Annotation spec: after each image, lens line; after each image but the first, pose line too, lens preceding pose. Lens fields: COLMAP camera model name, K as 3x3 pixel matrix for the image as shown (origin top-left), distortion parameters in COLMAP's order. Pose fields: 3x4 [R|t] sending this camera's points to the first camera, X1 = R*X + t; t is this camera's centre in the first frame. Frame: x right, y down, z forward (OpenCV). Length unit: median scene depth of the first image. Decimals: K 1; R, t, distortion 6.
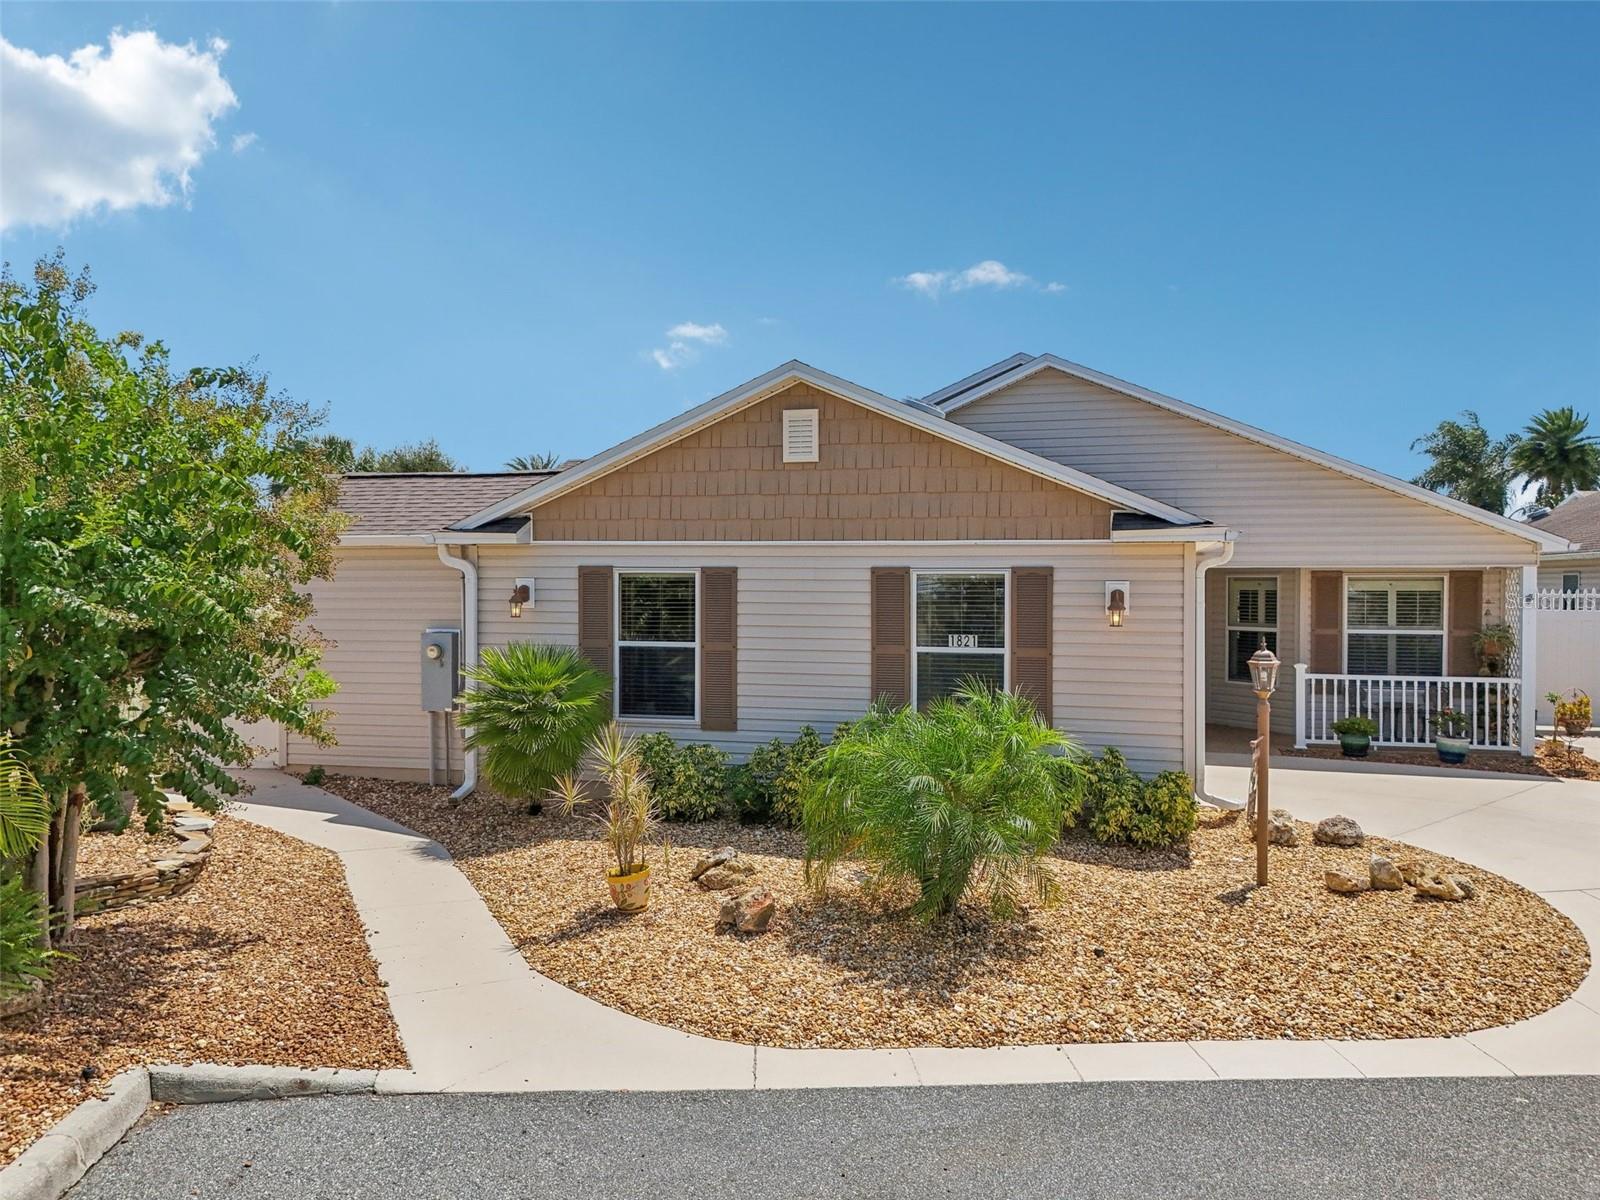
lens RADIAL K [[1208.8, 0, 800.0], [0, 1208.8, 600.0], [0, 0, 1]] dist [0.047366, -0.056444]
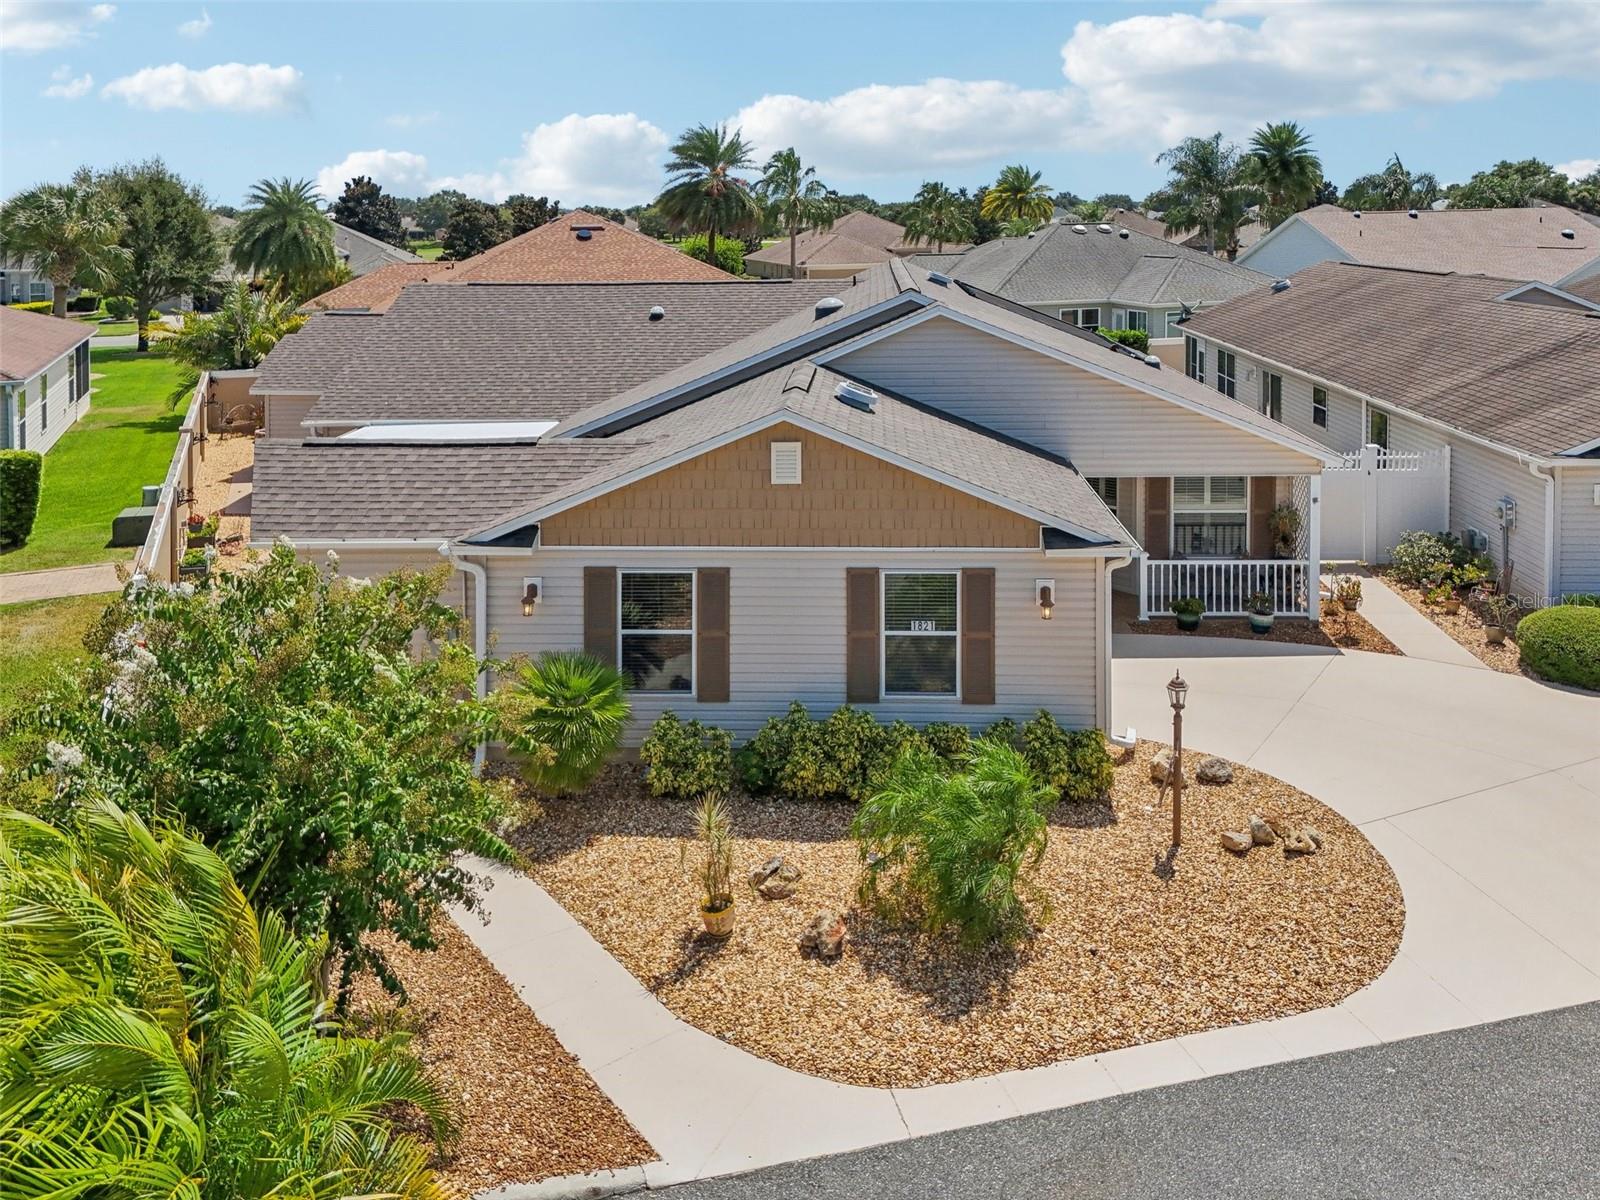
lens RADIAL K [[1241.6, 0, 814.8], [0, 1241.6, 332.1], [0, 0, 1]] dist [0.034322, -0.029246]
pose [[0.978439, -0.031136, 0.204175, -0.277163], [0.023285, 0.998898, 0.040747, -0.399057], [-0.205219, -0.035114, 0.978086, -0.249773]]
